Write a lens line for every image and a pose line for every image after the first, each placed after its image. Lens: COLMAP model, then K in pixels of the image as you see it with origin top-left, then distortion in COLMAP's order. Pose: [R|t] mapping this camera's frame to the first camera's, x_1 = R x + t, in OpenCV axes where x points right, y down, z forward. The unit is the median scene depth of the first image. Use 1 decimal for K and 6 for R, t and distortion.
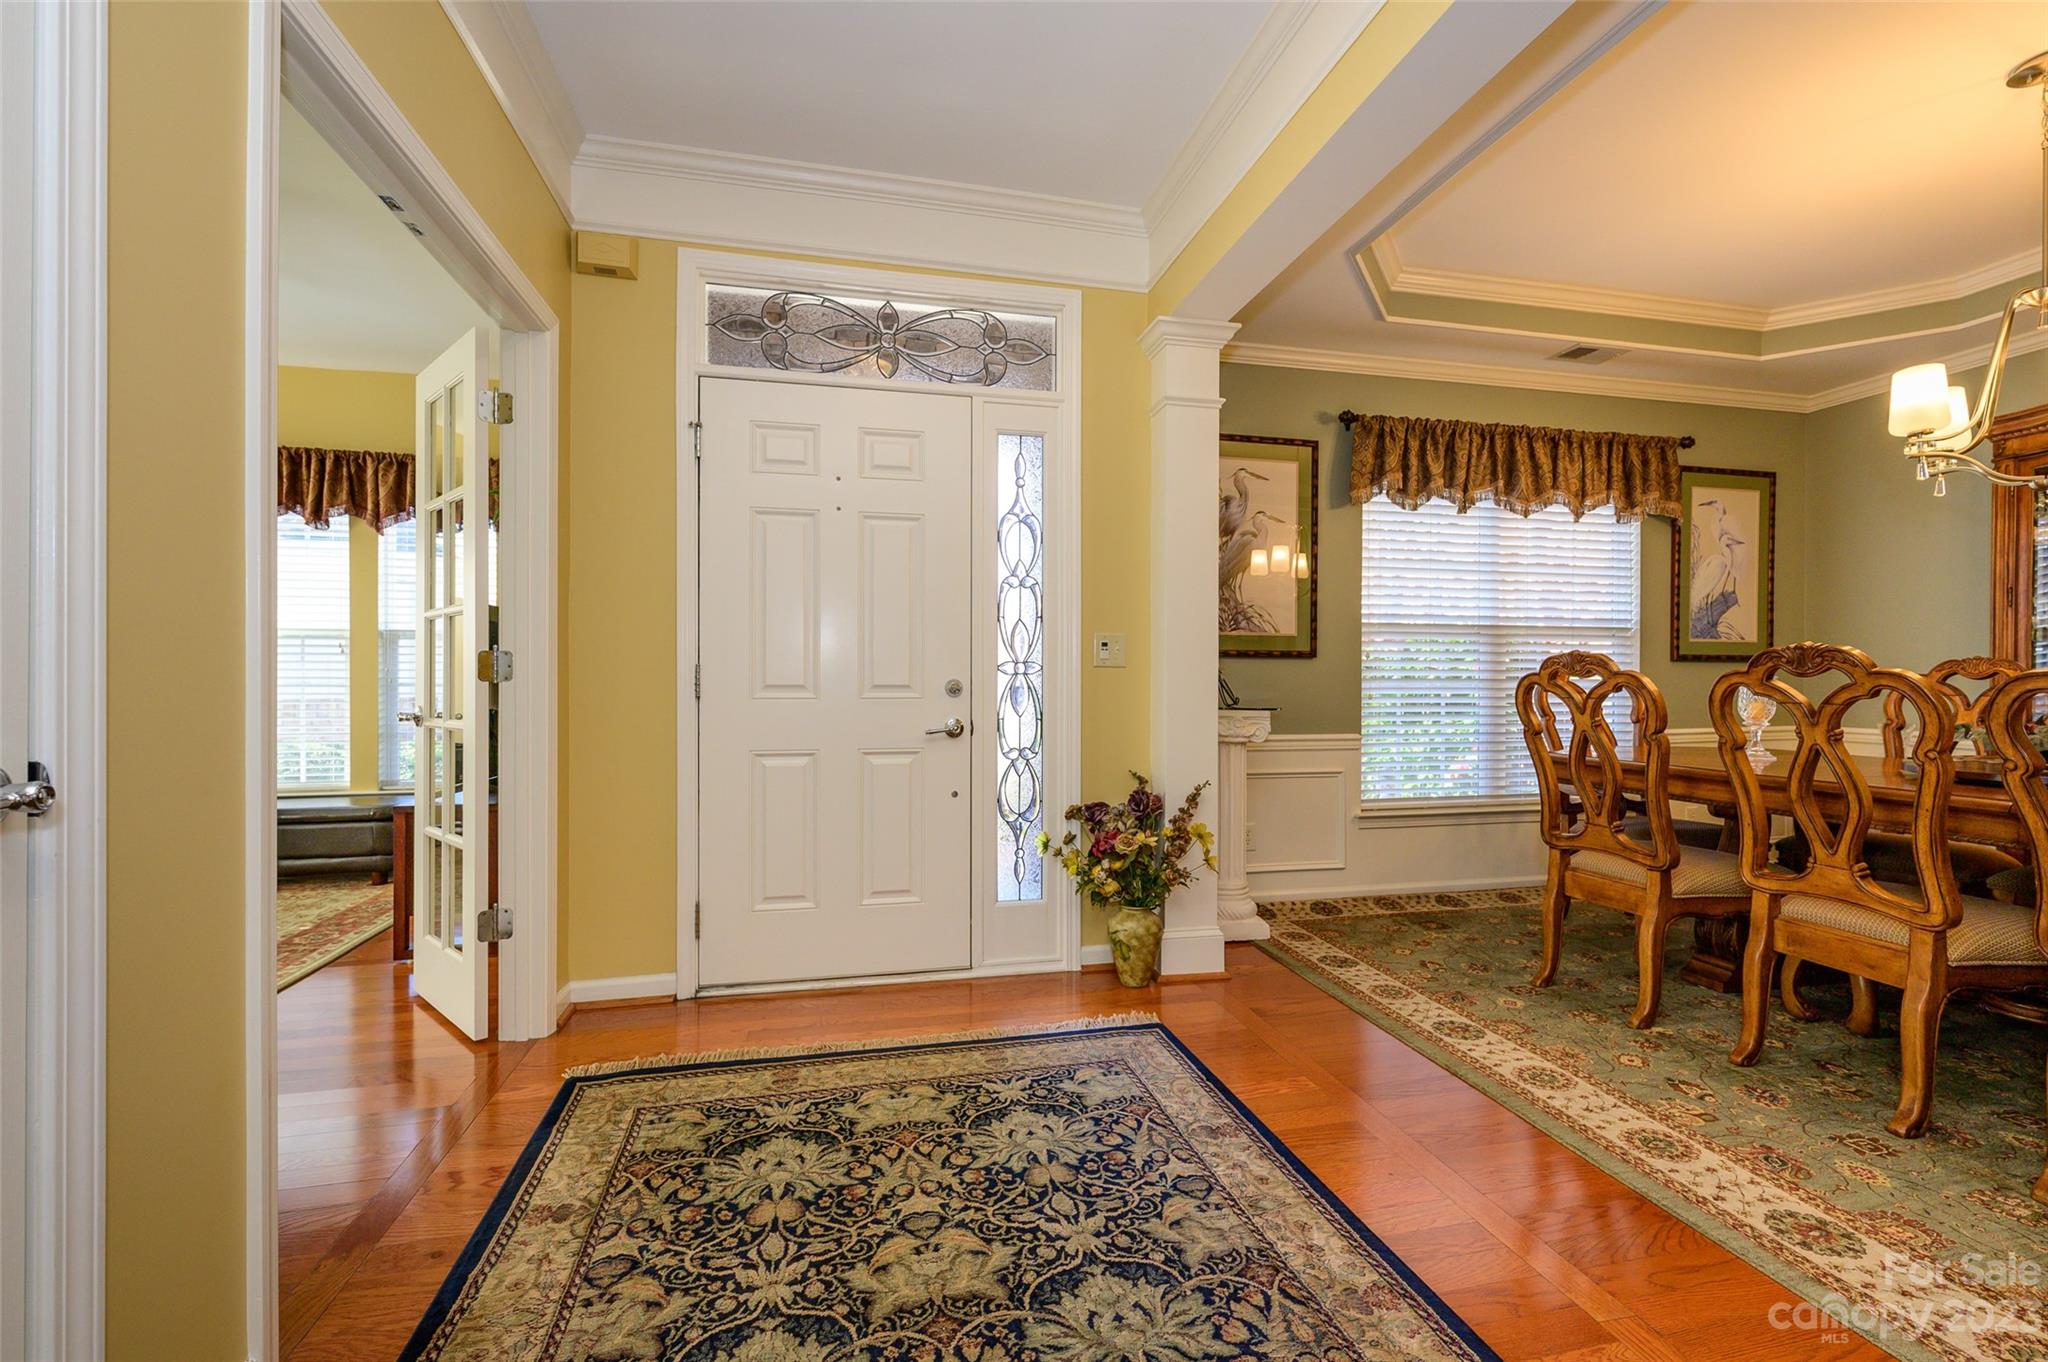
lens RADIAL K [[850.0, 0, 1026.4], [0, 850.0, 682.5], [0, 0, 1]] dist [-0.001695, 0.000225]
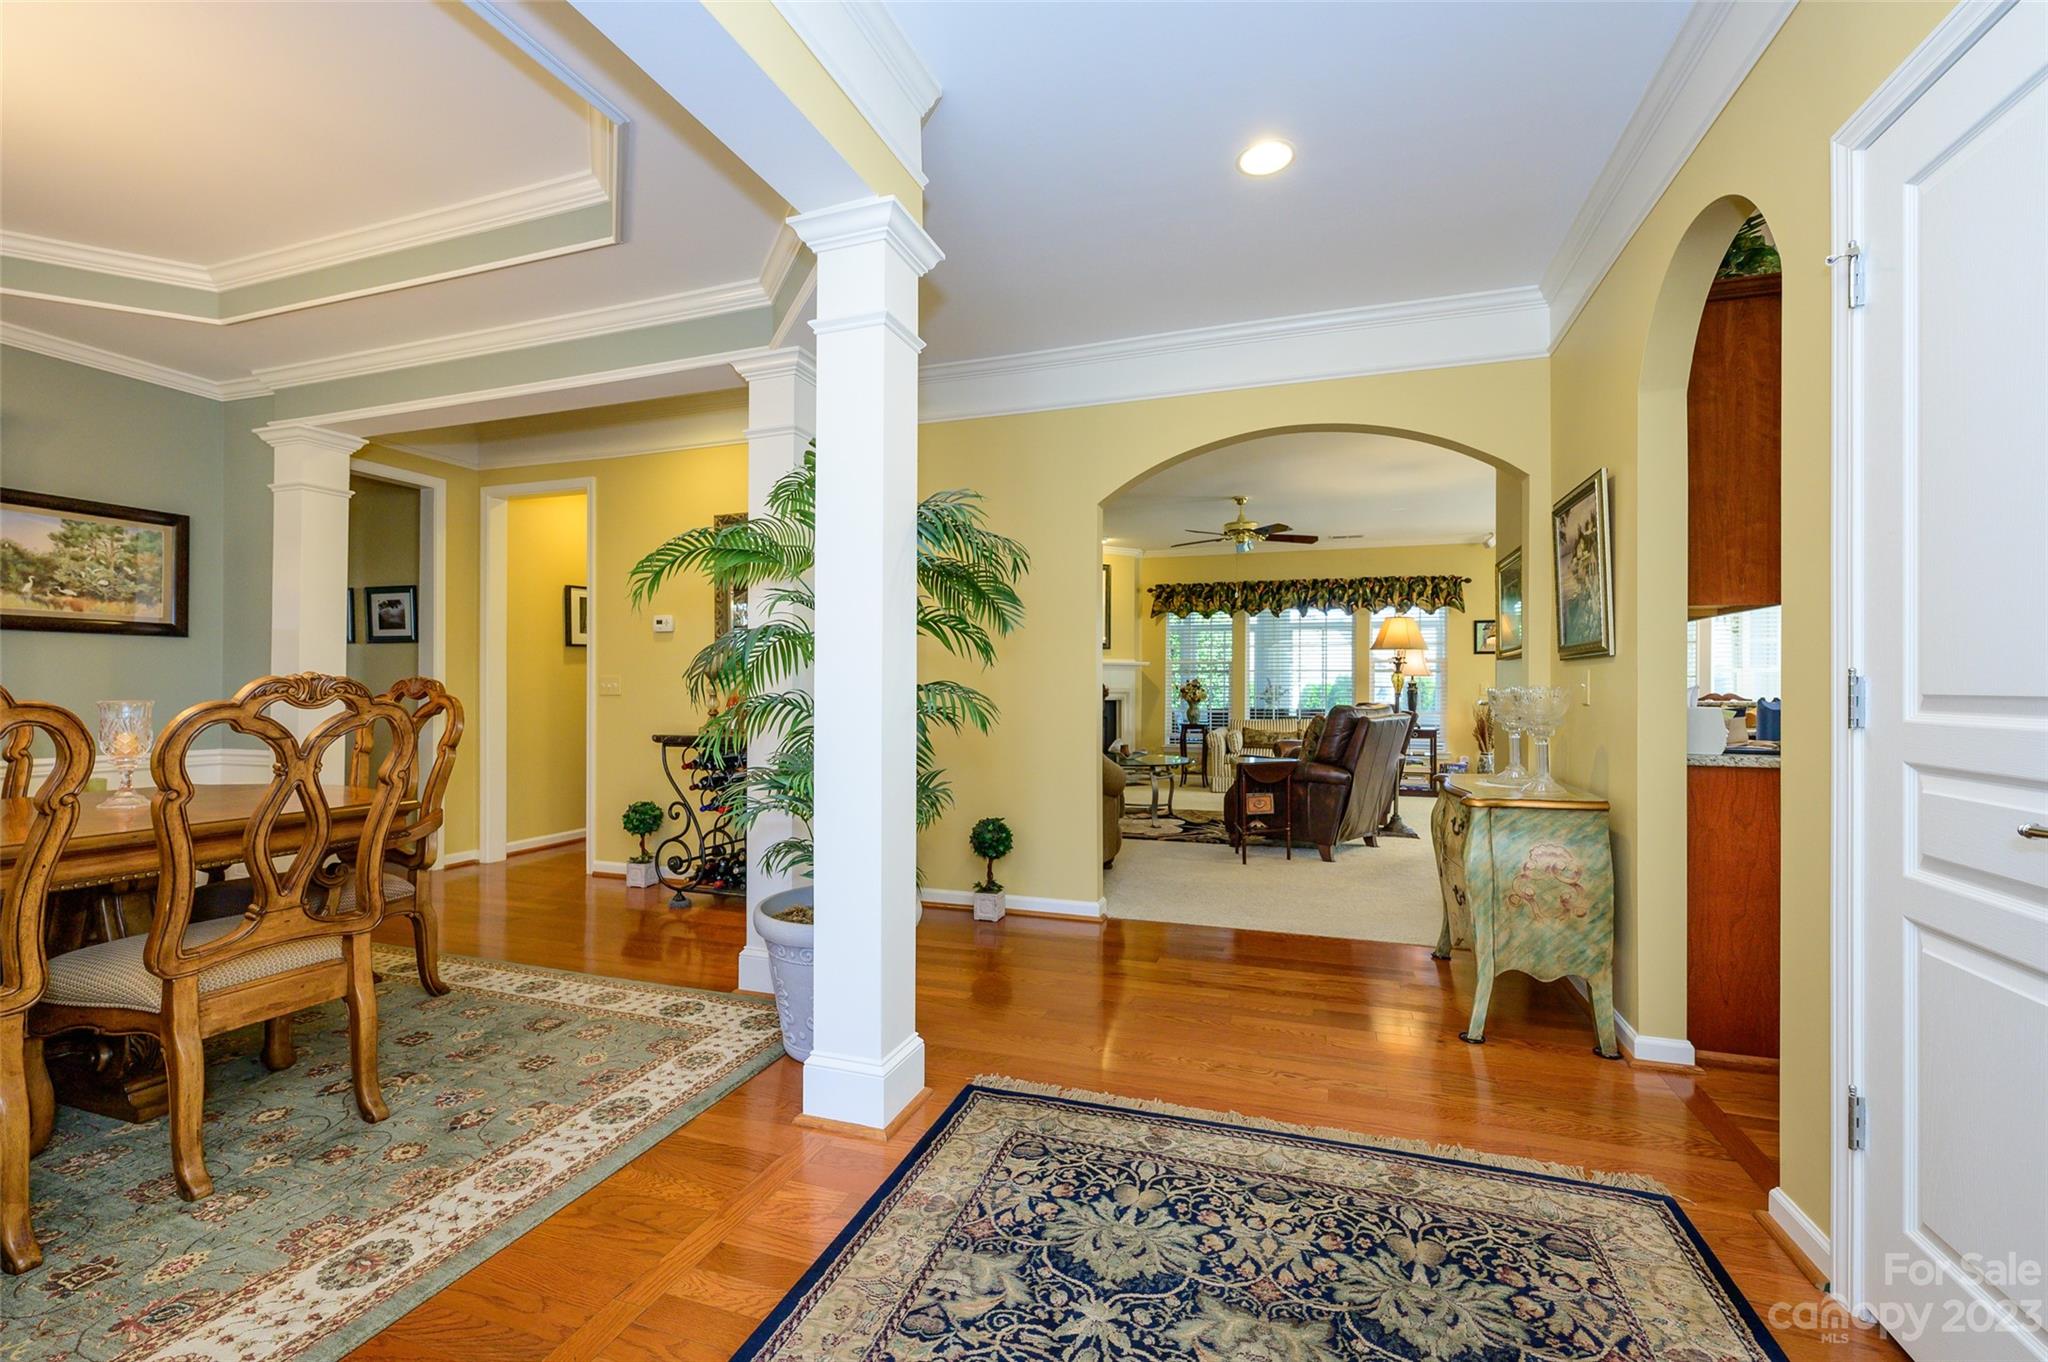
lens RADIAL K [[850.0, 0, 1015.7], [0, 850.0, 688.1], [0, 0, 1]] dist [-0.001695, 0.000225]
pose [[-0.852192, 0.000294, 0.523229, -0.446341], [0.006517, 0.999928, 0.010053, -0.020240], [-0.523188, 0.011977, -0.852133, 1.140481]]
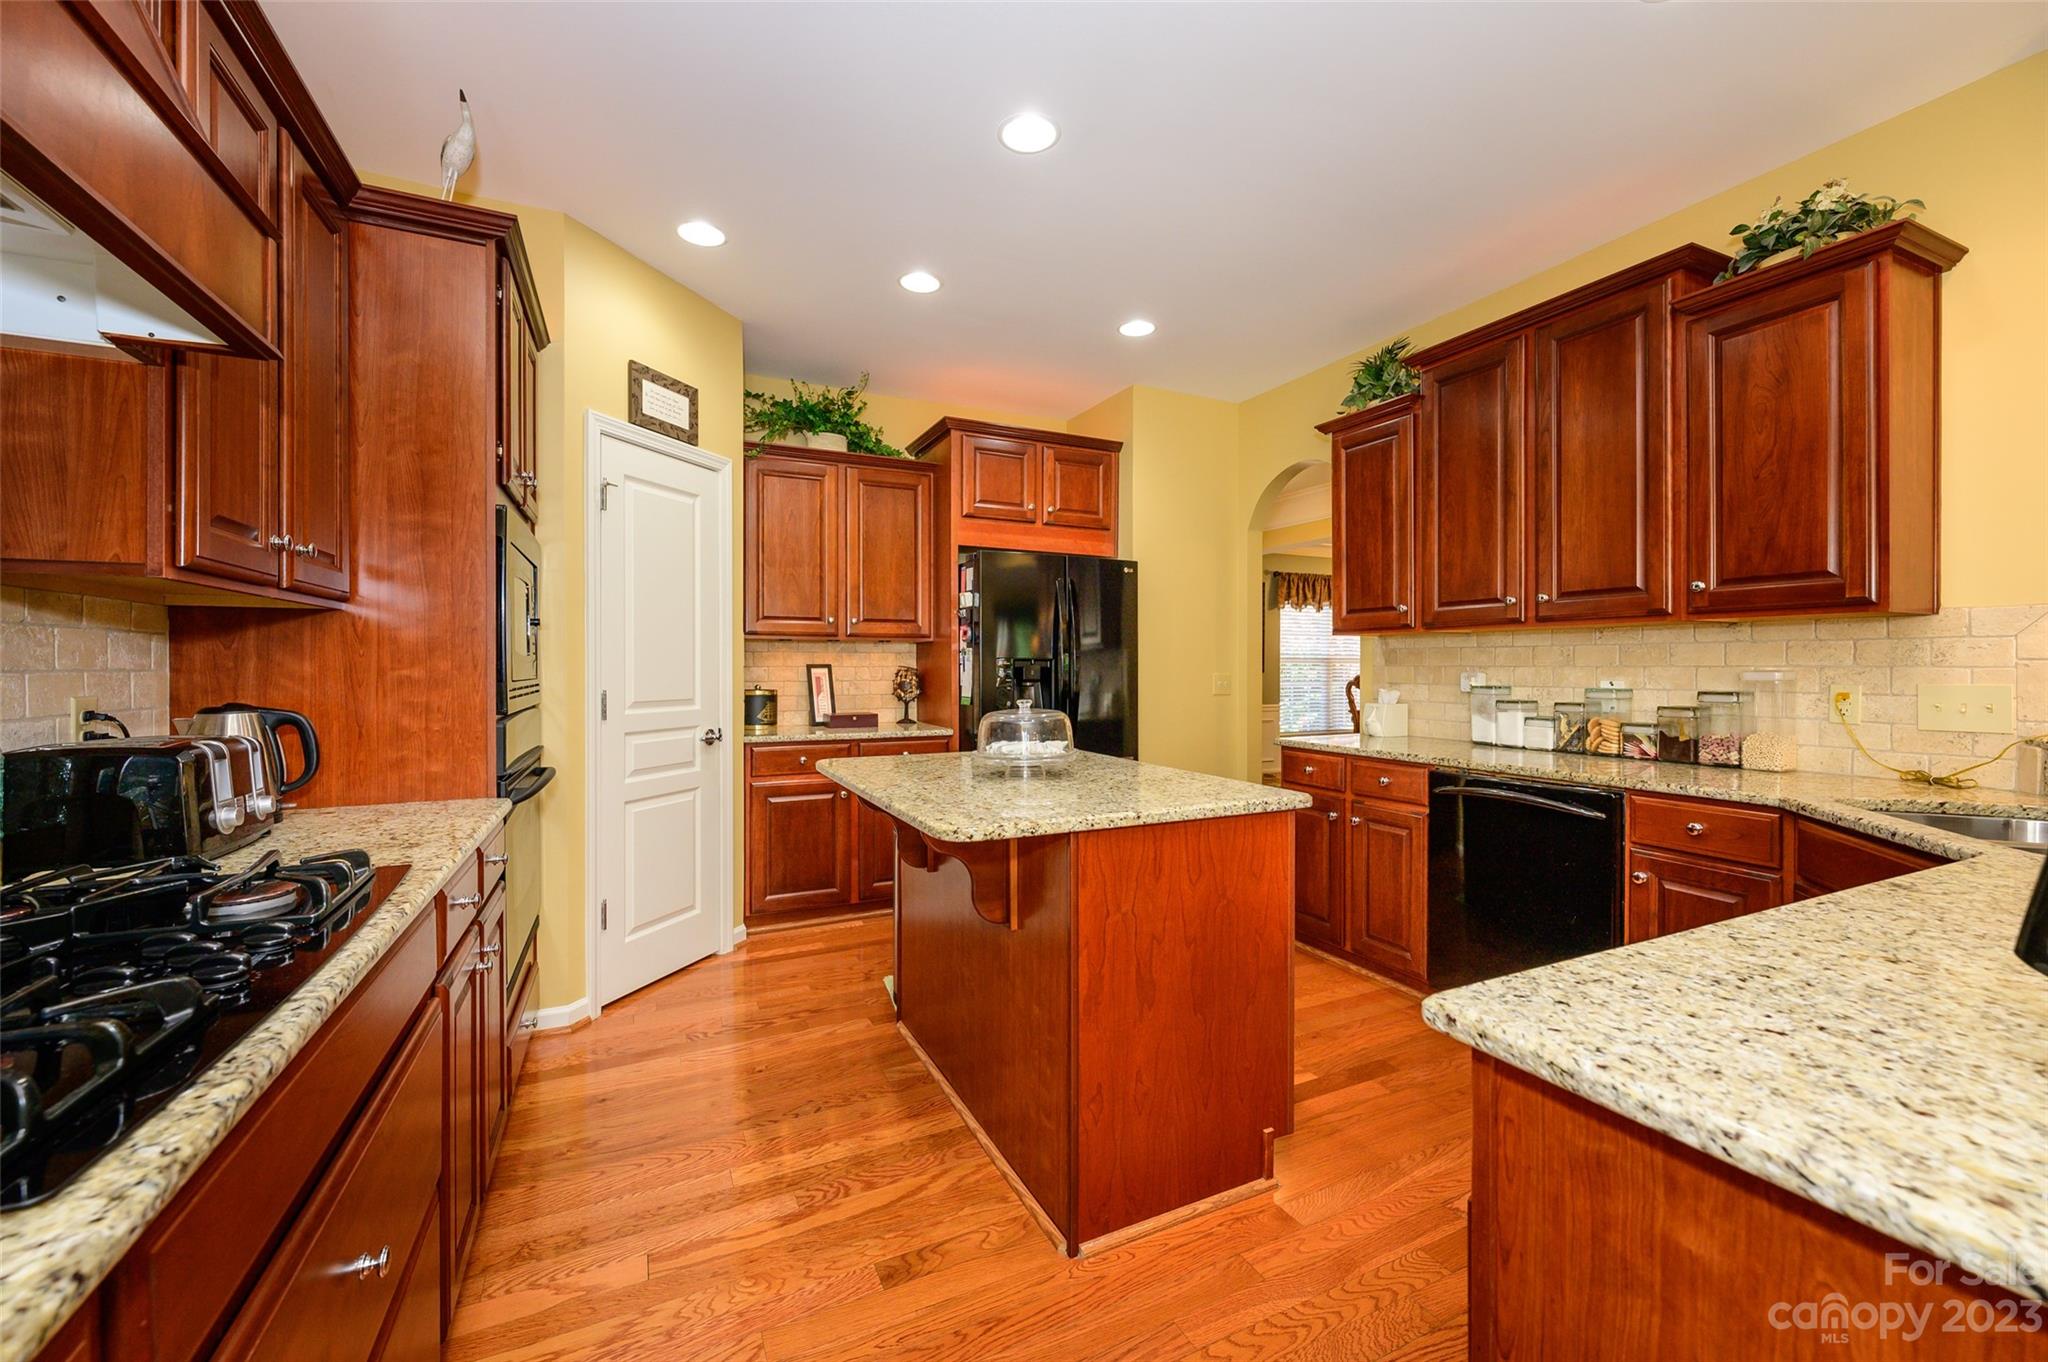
lens RADIAL K [[816.9, 0, 1032.0], [0, 816.9, 669.3], [0, 0, 1]] dist [0.000393, 0.000252]
pose [[0.974810, 0.002830, 0.223020, -2.321052], [-0.000784, 0.999957, -0.009262, -0.027282], [-0.223036, 0.008854, 0.974770, -3.175697]]
